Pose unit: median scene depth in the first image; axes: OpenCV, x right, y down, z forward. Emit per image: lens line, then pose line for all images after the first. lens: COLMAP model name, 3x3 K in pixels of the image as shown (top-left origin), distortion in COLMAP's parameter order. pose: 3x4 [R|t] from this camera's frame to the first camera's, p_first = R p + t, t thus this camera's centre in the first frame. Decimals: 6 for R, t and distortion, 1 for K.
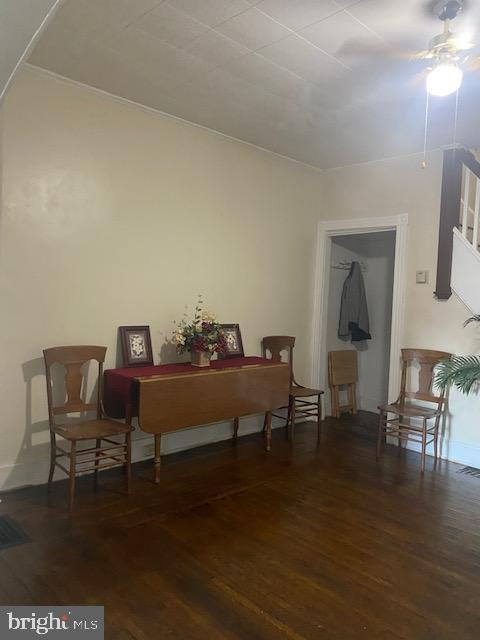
lens RADIAL K [[484.0, 0, 239.2], [0, 484.0, 318.4], [0, 0, 1]] dist [0.009996, -0.013647]
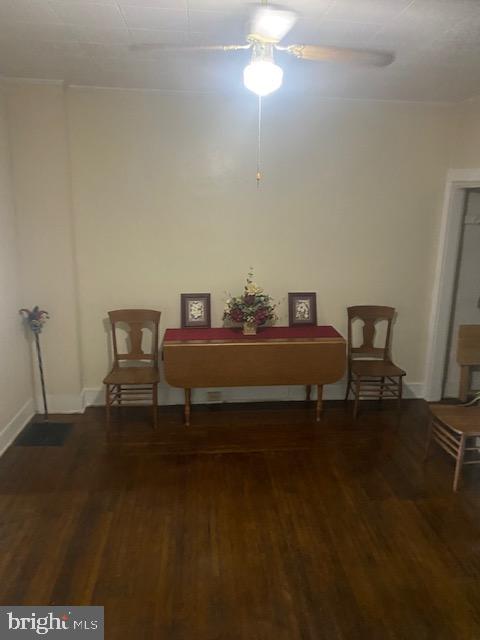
lens RADIAL K [[484.0, 0, 238.8], [0, 484.0, 320.9], [0, 0, 1]] dist [0.009996, -0.013647]
pose [[0.777330, 0.115624, -0.618376, 0.586329], [-0.008280, 0.984760, 0.173722, -0.121130], [0.629039, -0.129919, 0.766441, 0.157140]]
